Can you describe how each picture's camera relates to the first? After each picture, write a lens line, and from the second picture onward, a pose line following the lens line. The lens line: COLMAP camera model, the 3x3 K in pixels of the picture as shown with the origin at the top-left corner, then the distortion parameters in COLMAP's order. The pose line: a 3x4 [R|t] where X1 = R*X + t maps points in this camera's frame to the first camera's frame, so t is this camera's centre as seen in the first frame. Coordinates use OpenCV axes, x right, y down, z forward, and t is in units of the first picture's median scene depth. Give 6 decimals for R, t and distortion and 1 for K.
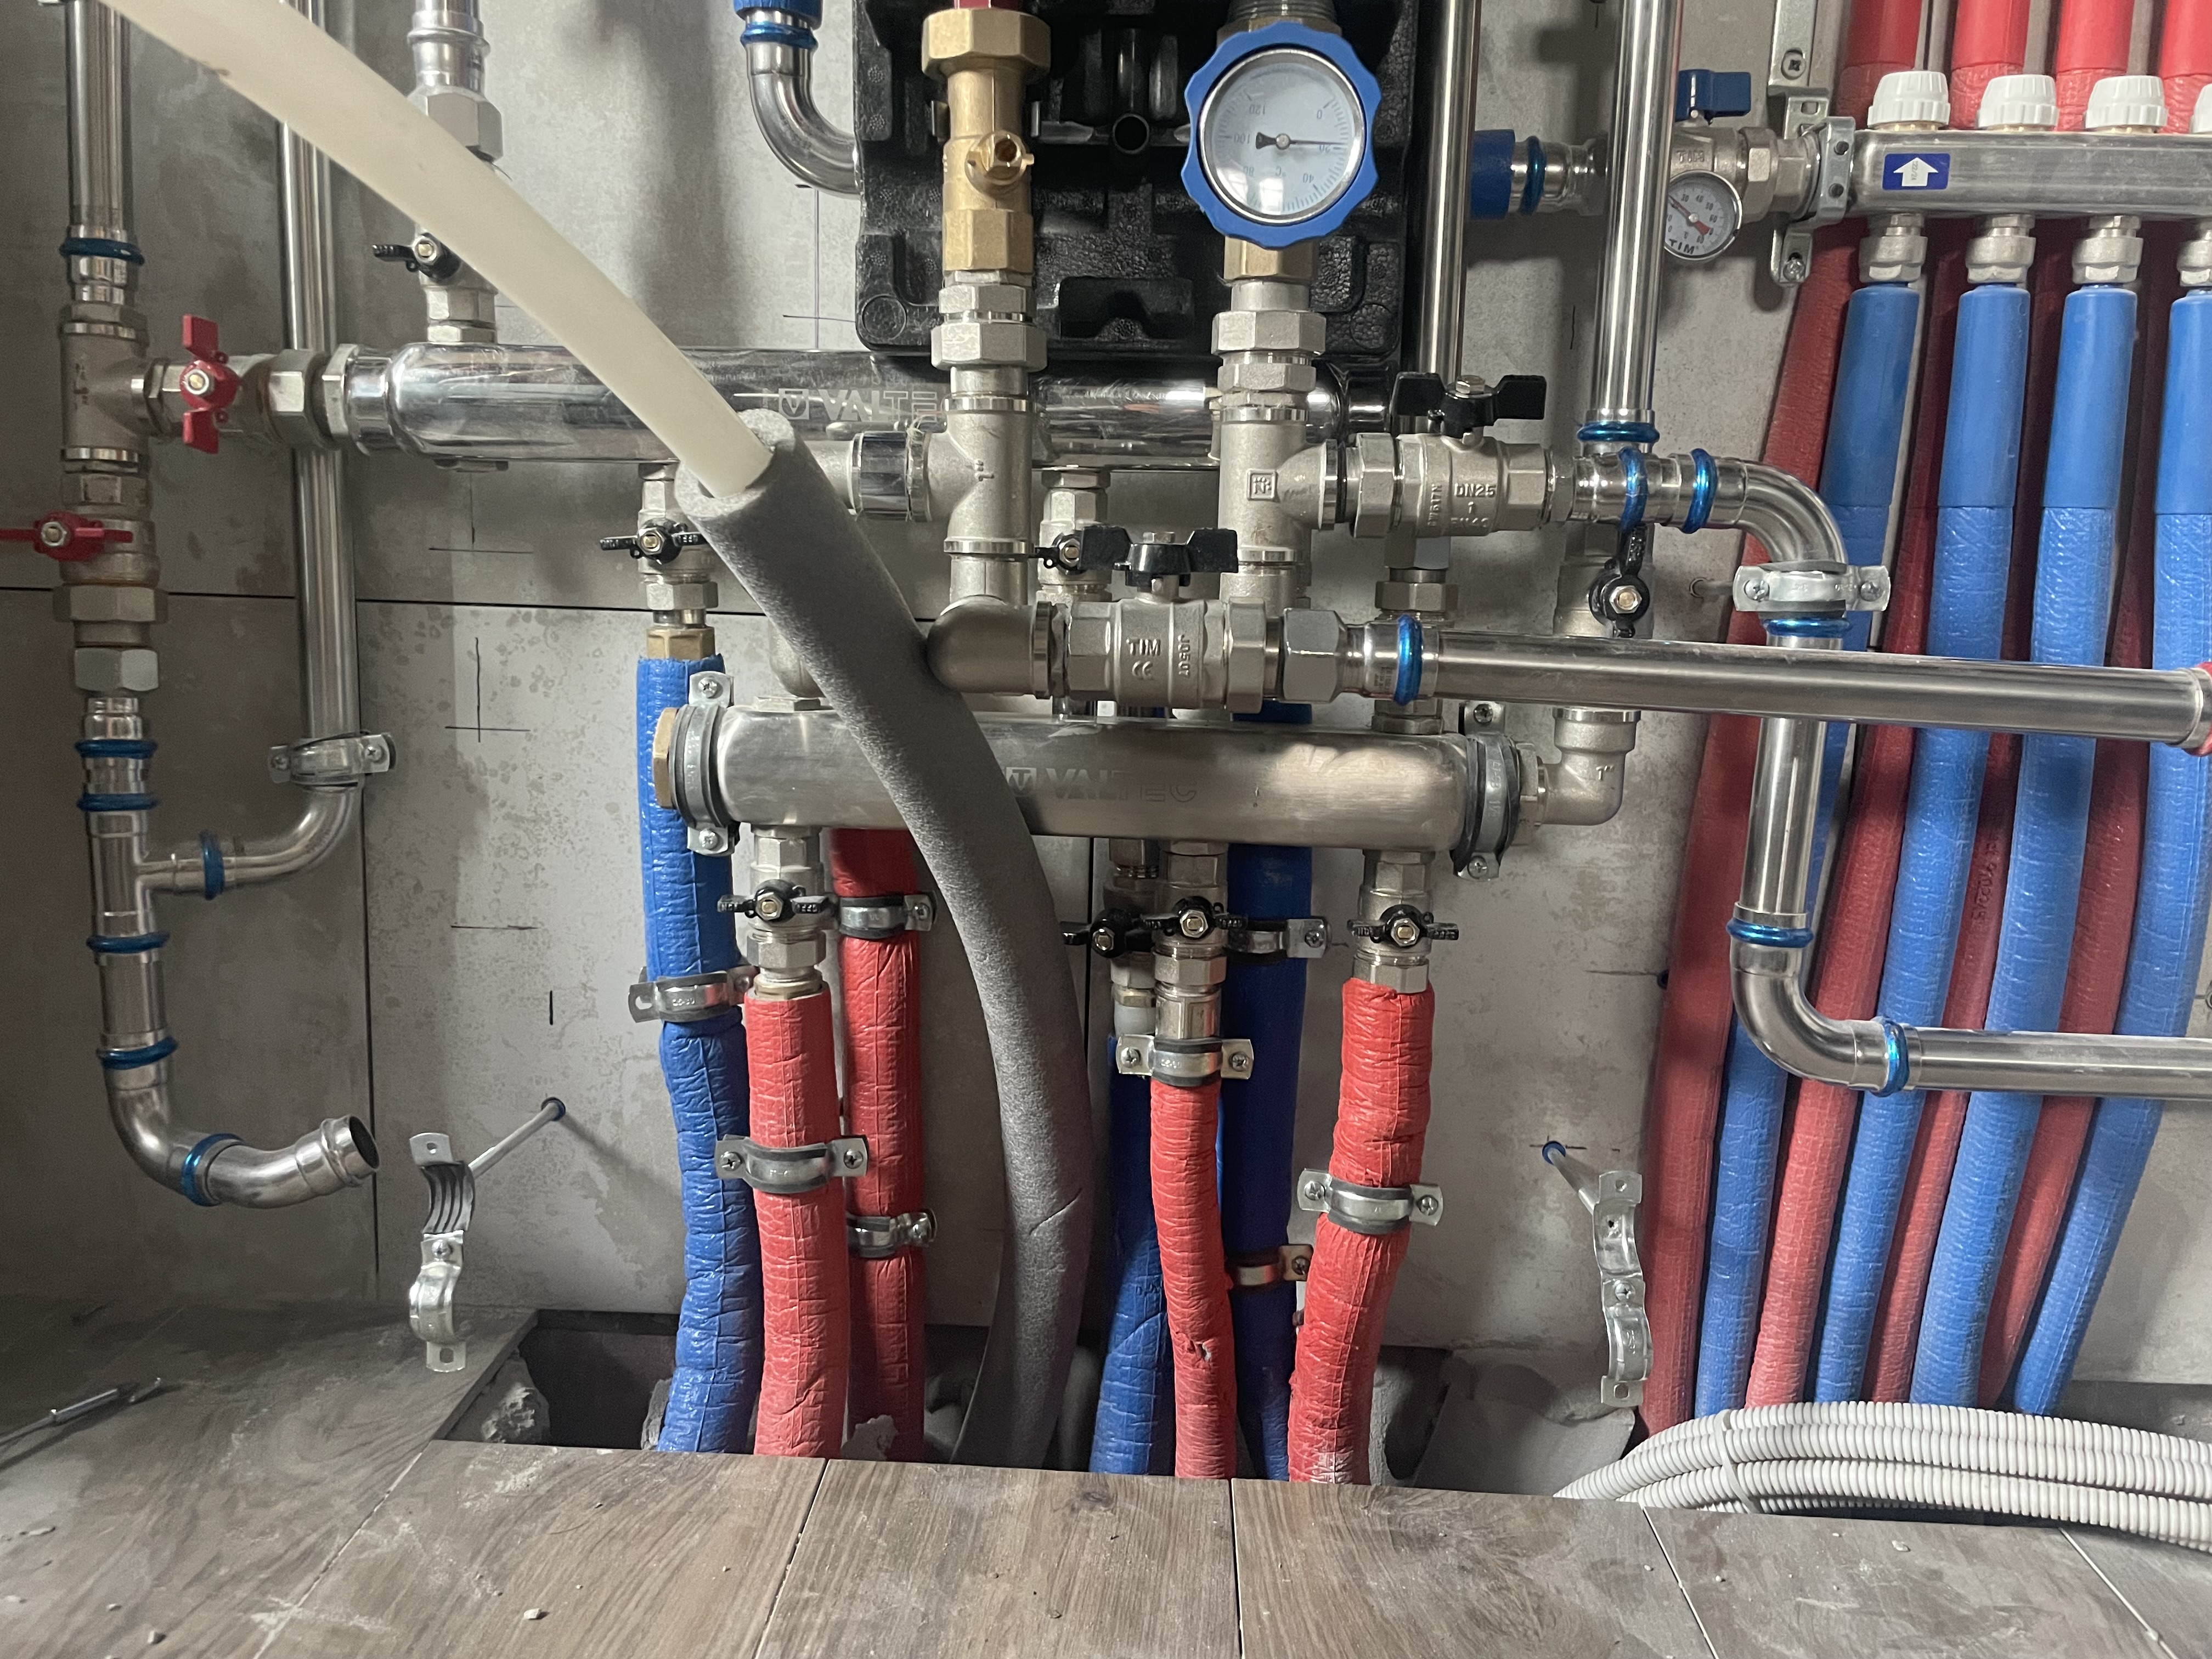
lens RADIAL K [[1662.3, 0, 1101.0], [0, 1662.3, 830.2], [0, 0, 1]] dist [0.037993, -0.037020]
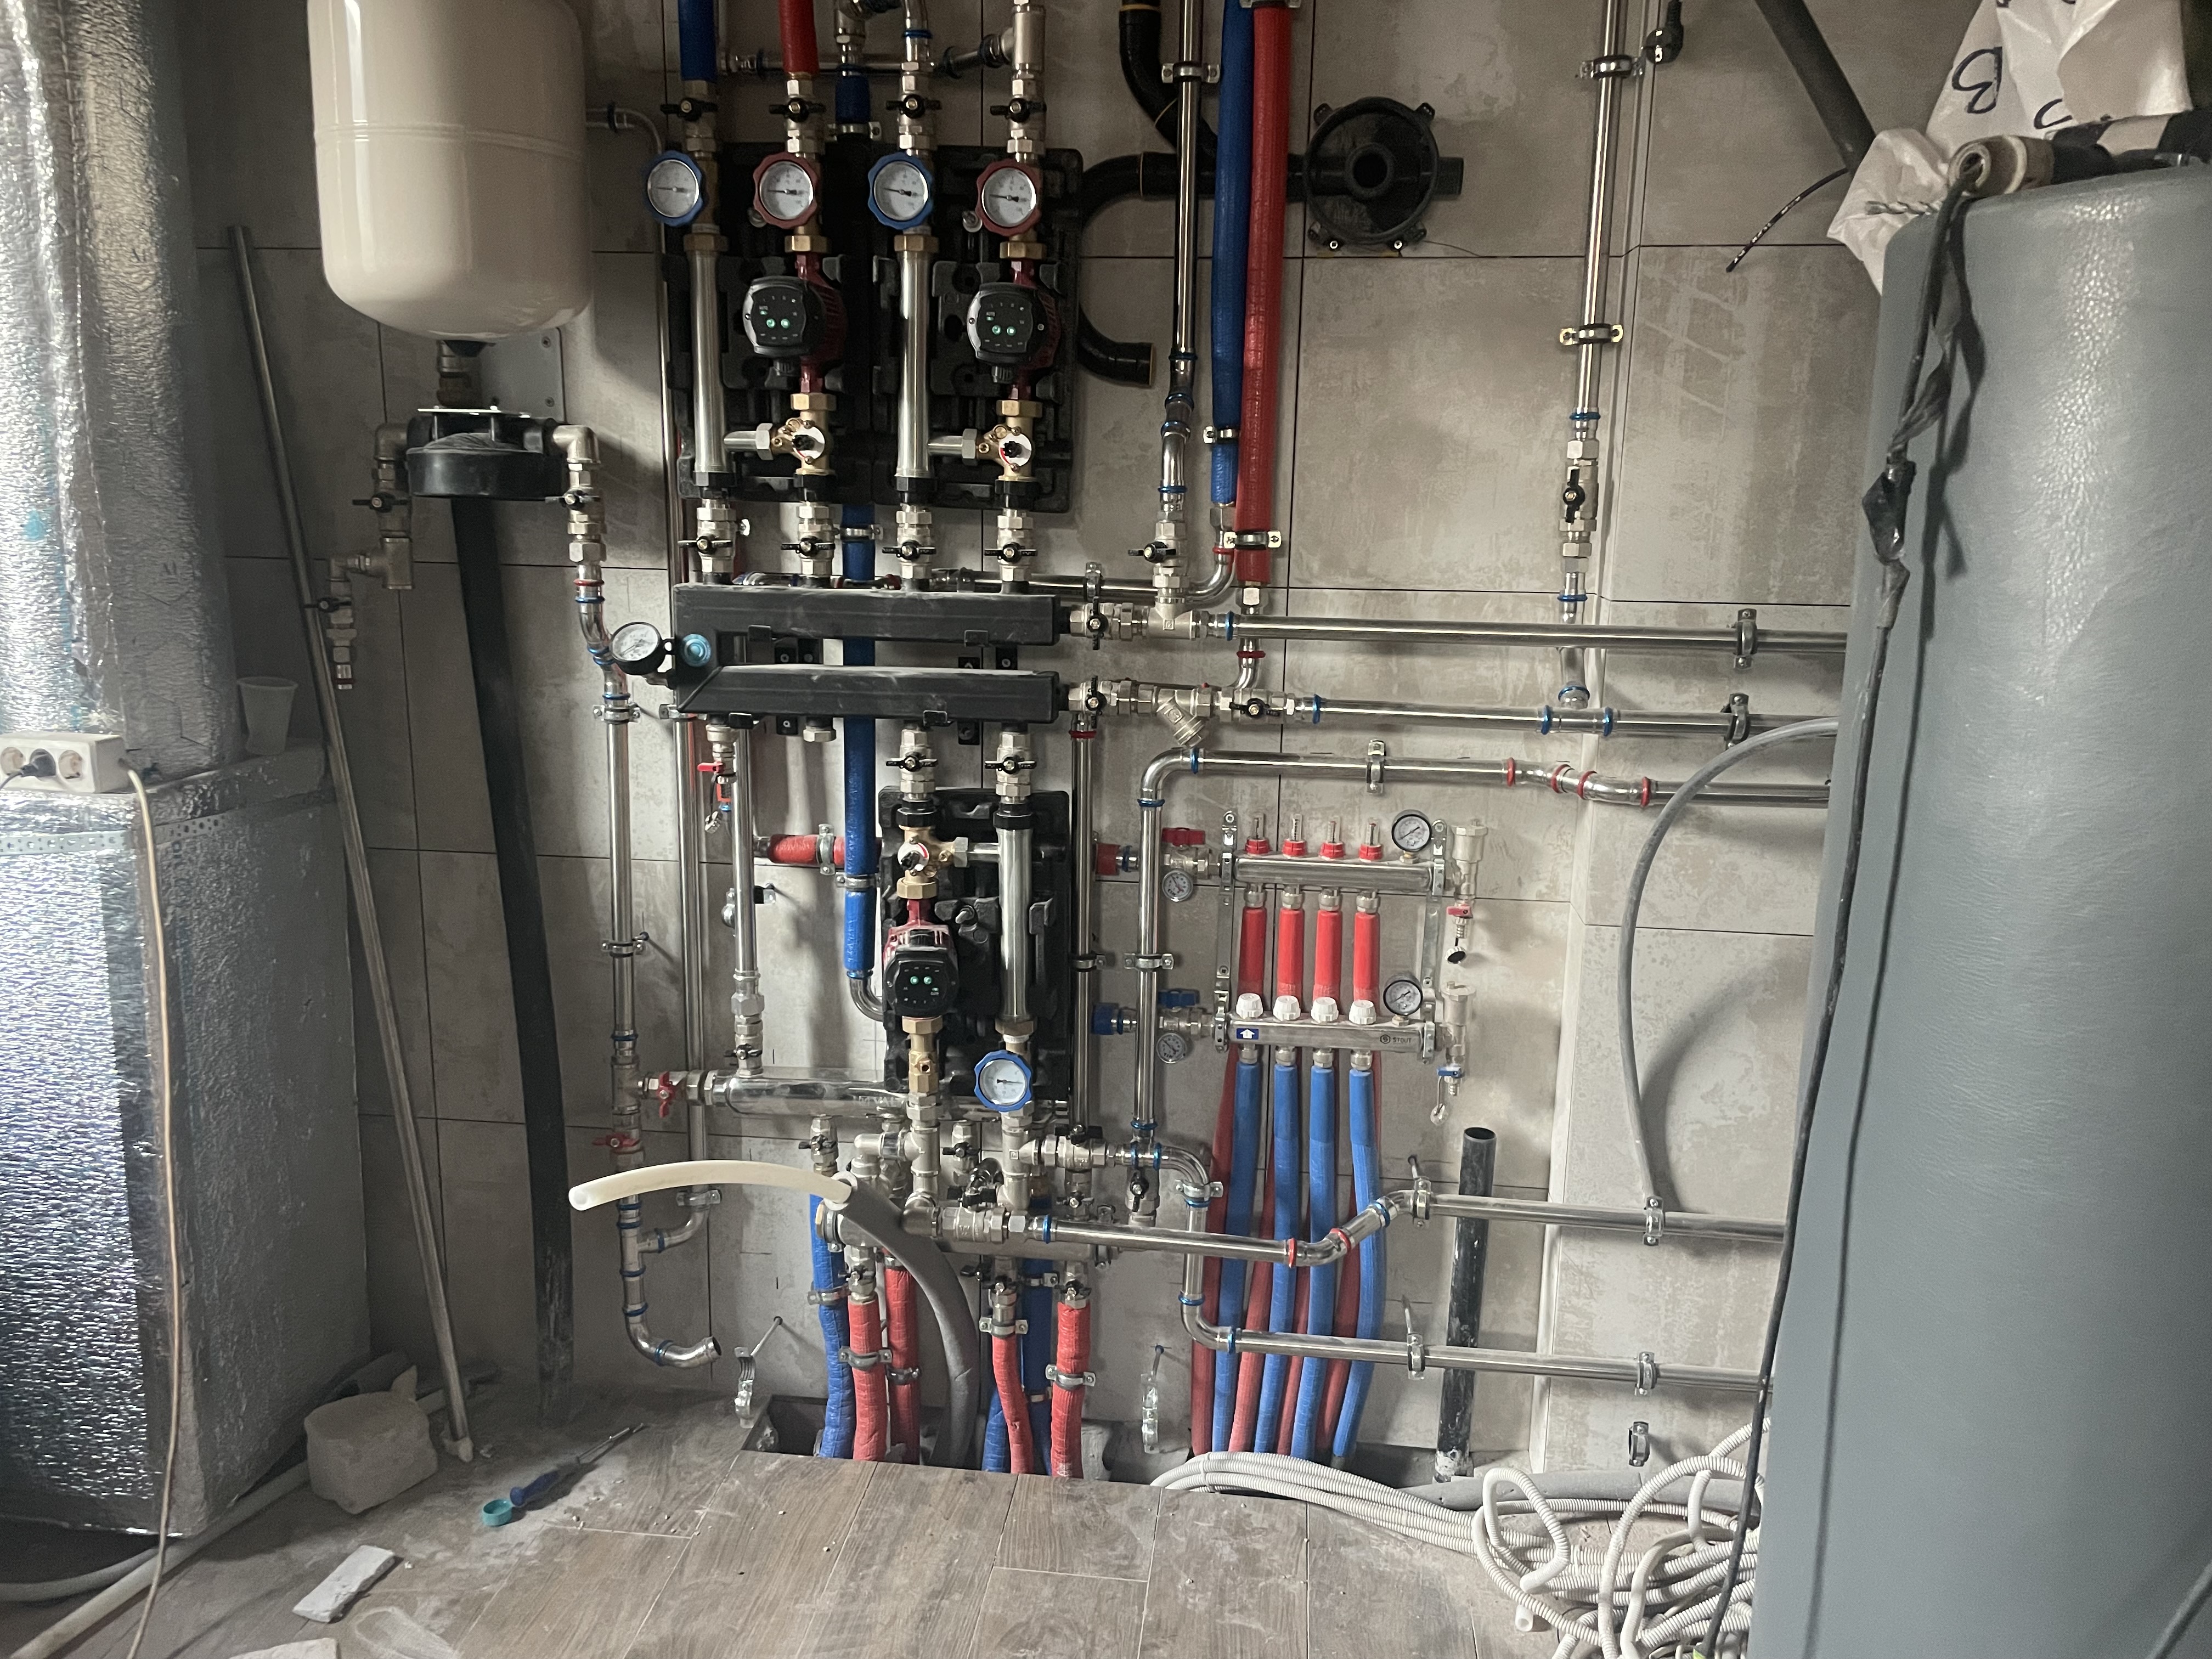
lens RADIAL K [[1662.3, 0, 1108.0], [0, 1662.3, 830.8], [0, 0, 1]] dist [0.037993, -0.037020]
pose [[0.996938, 0.004156, -0.078087, 0.436620], [-0.000760, 0.999054, 0.043475, -0.807734], [0.078193, -0.043282, 0.995998, -1.725303]]
